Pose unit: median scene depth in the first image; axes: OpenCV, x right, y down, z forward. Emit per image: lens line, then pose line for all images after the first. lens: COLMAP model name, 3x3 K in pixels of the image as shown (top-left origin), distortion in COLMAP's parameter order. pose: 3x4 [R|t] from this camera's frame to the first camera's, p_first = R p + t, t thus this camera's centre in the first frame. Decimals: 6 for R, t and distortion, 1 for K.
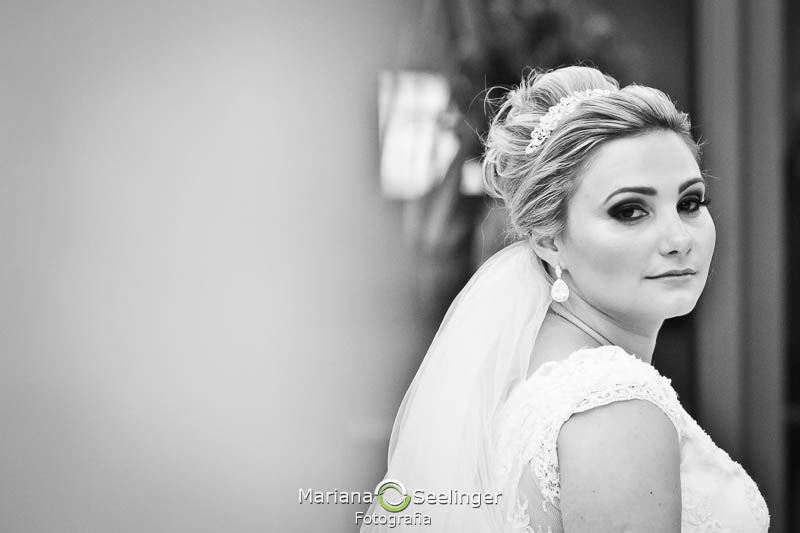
lens RADIAL K [[3277.5, 0, 400.0], [0, 3277.5, 266.5], [0, 0, 1]] dist [-4.098498, 1.295295]
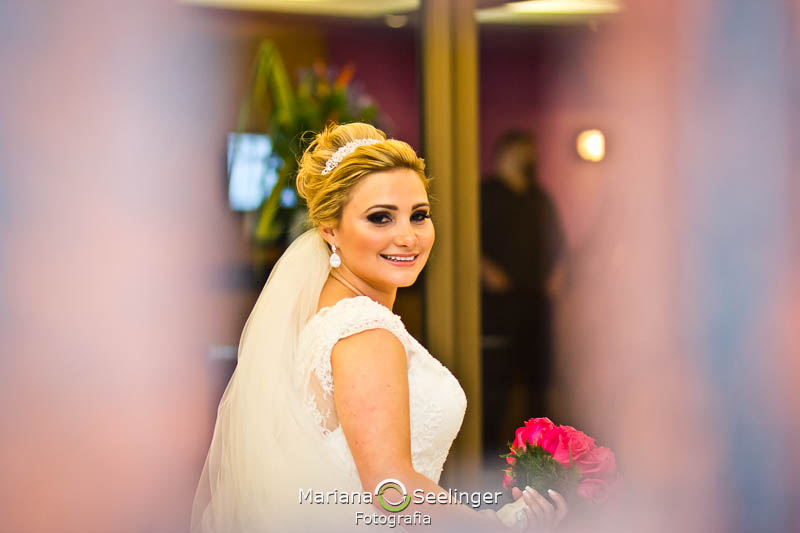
lens RADIAL K [[3277.5, 0, 400.0], [0, 3277.5, 266.5], [0, 0, 1]] dist [-4.098498, 1.295295]
pose [[0.995121, 0.082887, 0.053522, -0.006178], [-0.083866, 0.996344, 0.016306, -0.019565], [-0.051974, -0.020715, 0.998434, -0.663725]]
